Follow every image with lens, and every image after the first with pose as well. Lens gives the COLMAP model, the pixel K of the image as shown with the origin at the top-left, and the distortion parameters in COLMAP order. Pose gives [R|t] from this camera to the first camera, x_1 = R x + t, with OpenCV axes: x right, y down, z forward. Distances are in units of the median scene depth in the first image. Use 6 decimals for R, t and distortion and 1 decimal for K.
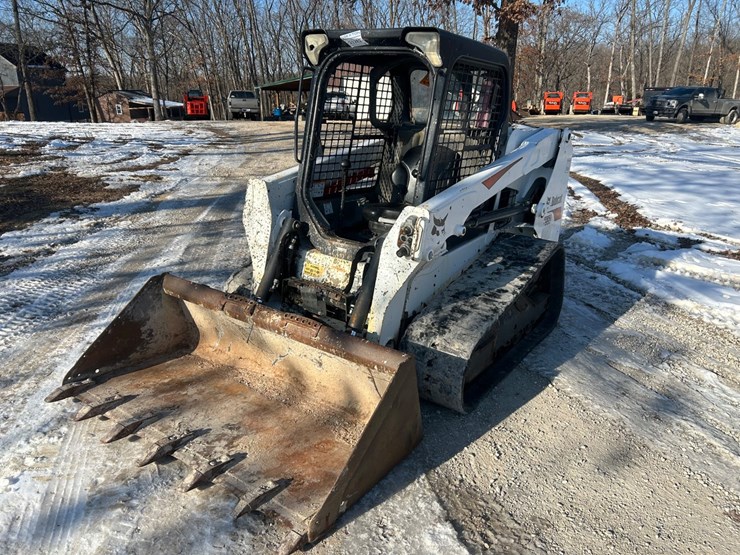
lens RADIAL K [[555.8, 0, 367.3], [0, 555.8, 274.3], [0, 0, 1]] dist [0.056167, -0.059119]
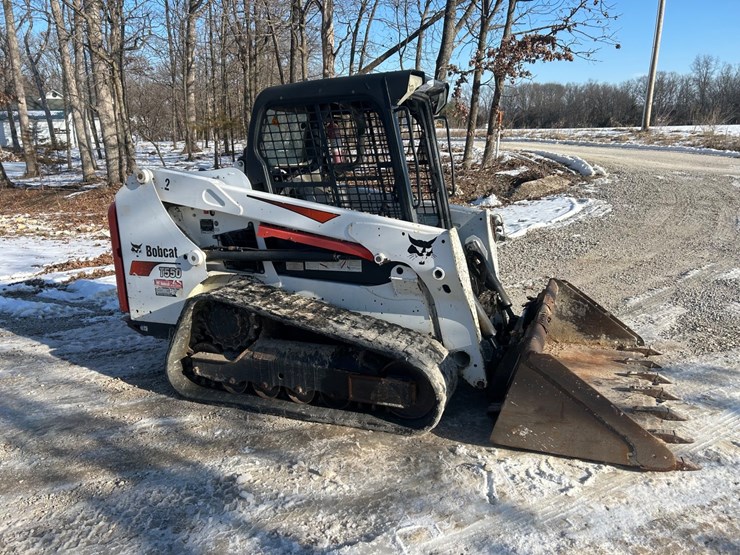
lens RADIAL K [[555.8, 0, 364.5], [0, 555.8, 280.5], [0, 0, 1]] dist [0.056167, -0.059119]
pose [[-0.231734, -0.255456, 0.938638, -1.063512], [0.305800, 0.896858, 0.319582, -0.438774], [-0.923464, 0.361093, -0.129714, 1.313947]]
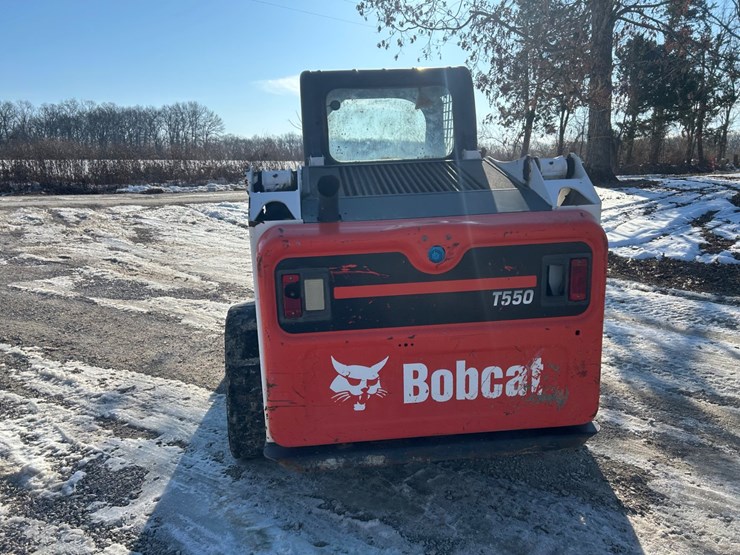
lens RADIAL K [[555.8, 0, 362.9], [0, 555.8, 267.0], [0, 0, 1]] dist [0.056167, -0.059119]
pose [[-0.763569, 0.117126, -0.635014, 0.796095], [-0.193491, 0.896722, 0.398059, -0.521777], [0.616054, 0.426816, -0.662046, 1.861686]]
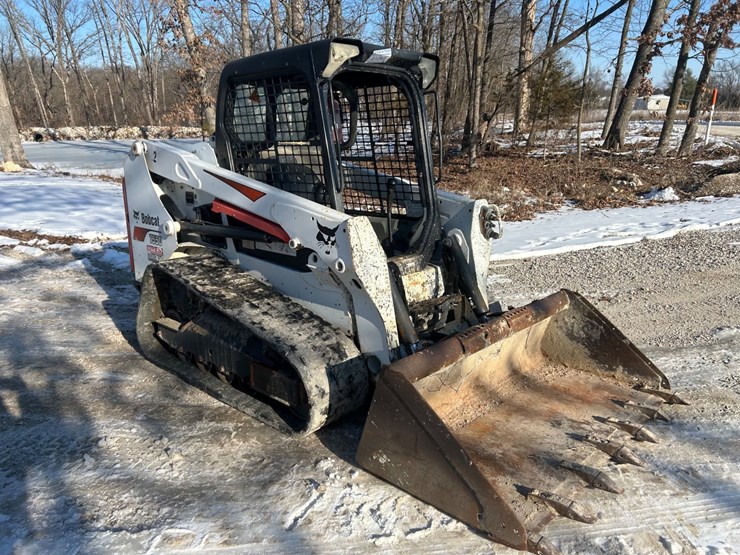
lens RADIAL K [[555.8, 0, 364.2], [0, 555.8, 273.0], [0, 0, 1]] dist [0.056167, -0.059119]
pose [[0.141287, -0.277335, 0.950328, -1.006757], [0.305301, 0.925375, 0.224663, -0.279311], [-0.941716, 0.258394, 0.215414, 0.860404]]
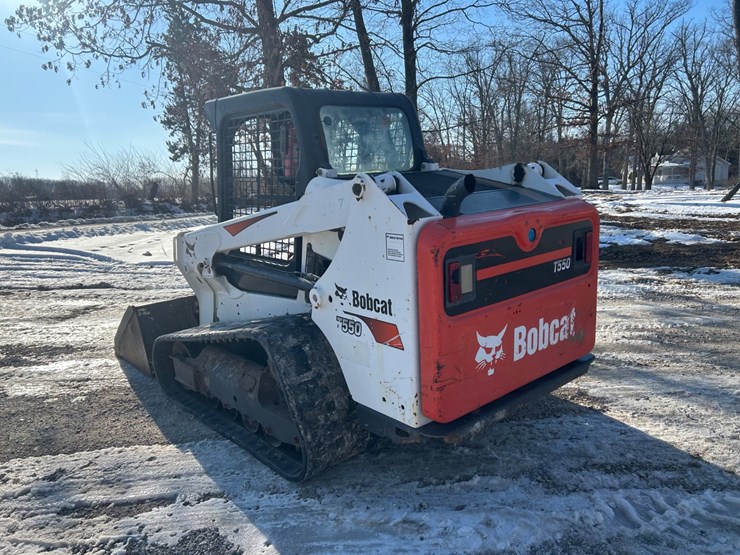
lens RADIAL K [[555.8, 0, 361.5], [0, 555.8, 275.4], [0, 0, 1]] dist [0.056167, -0.059119]
pose [[-0.246472, 0.152195, -0.957125, 1.147854], [-0.252195, 0.943496, 0.214972, -0.365115], [0.935761, 0.294366, -0.194163, 1.456025]]
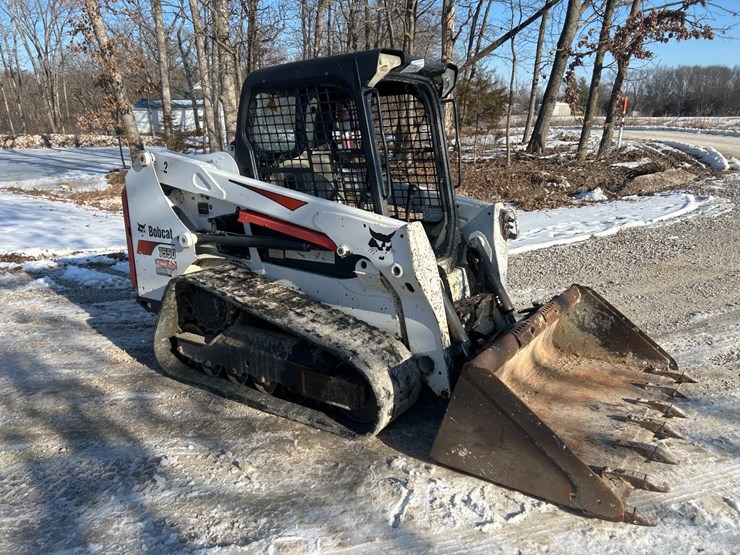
lens RADIAL K [[555.8, 0, 363.9], [0, 555.8, 280.6], [0, 0, 1]] dist [0.056167, -0.059119]
pose [[-0.005749, -0.282359, 0.959292, -1.044741], [0.310928, 0.911252, 0.270082, -0.346811], [-0.950416, 0.299823, 0.082555, 1.054689]]
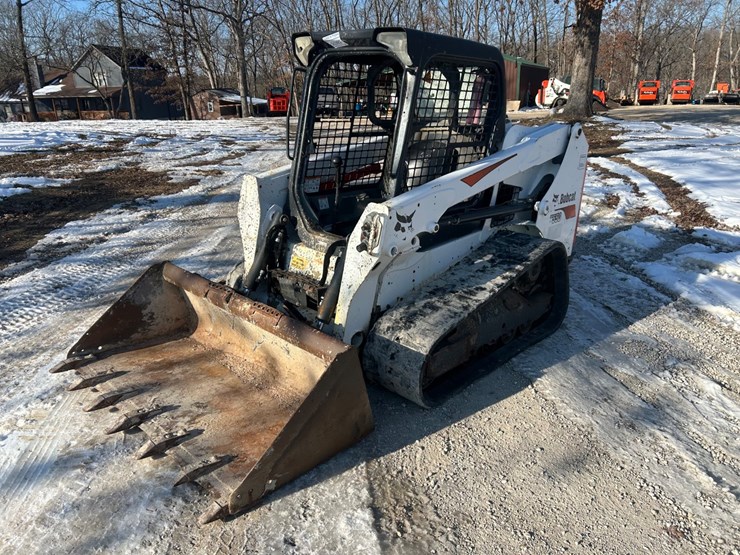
lens RADIAL K [[555.8, 0, 363.2], [0, 555.8, 271.7], [0, 0, 1]] dist [0.056167, -0.059119]
pose [[0.987851, 0.030360, -0.152407, 0.187342], [-0.029492, 0.999533, 0.007956, -0.002581], [0.152577, -0.003365, 0.988286, -0.016124]]
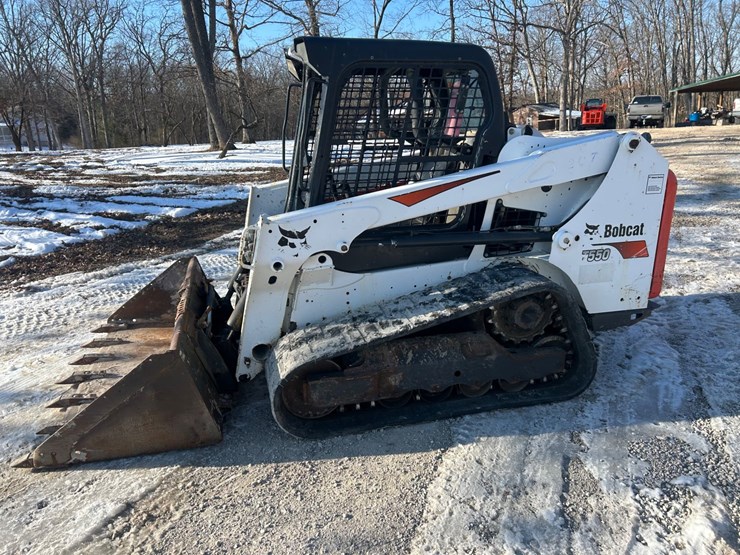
lens RADIAL K [[555.8, 0, 363.5], [0, 555.8, 270.2], [0, 0, 1]] dist [0.056167, -0.059119]
pose [[0.745176, 0.134678, -0.653127, 0.763655], [-0.150810, 0.988055, 0.031677, -0.071052], [0.649592, 0.074893, 0.756585, 0.304575]]
